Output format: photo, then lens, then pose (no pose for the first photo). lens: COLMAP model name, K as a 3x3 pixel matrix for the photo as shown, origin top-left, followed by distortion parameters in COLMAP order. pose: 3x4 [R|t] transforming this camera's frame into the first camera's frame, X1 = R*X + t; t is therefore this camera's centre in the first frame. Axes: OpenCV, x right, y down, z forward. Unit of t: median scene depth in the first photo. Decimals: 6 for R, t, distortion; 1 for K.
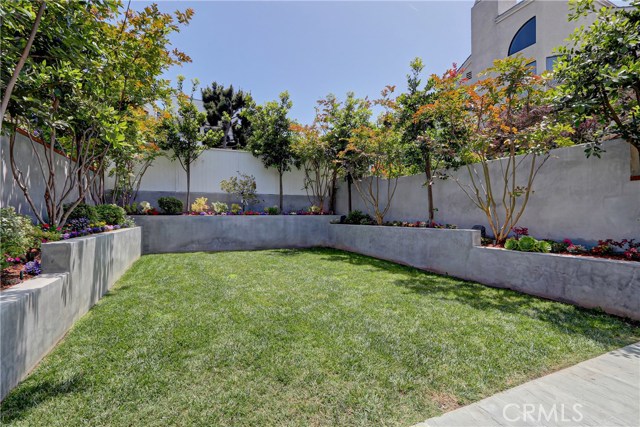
lens RADIAL K [[301.1, 0, 311.8], [0, 301.1, 214.9], [0, 0, 1]] dist [-0.000226, -0.000285]
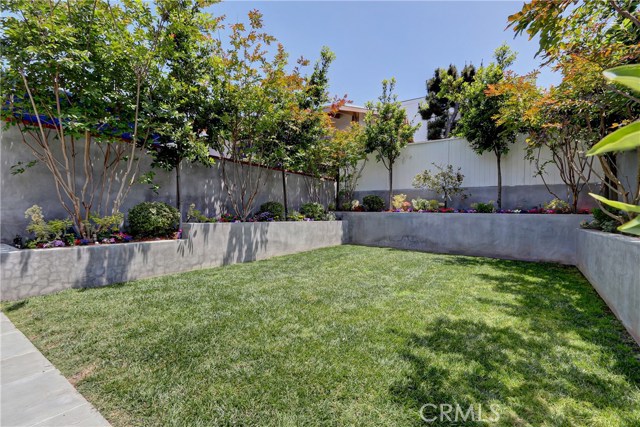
lens RADIAL K [[301.1, 0, 311.8], [0, 301.1, 214.9], [0, 0, 1]] dist [-0.000226, -0.000285]
pose [[0.487882, 0.015677, -0.872769, 0.365637], [-0.015140, 0.999840, 0.009496, 0.005039], [0.872779, 0.008581, 0.488041, 0.262246]]
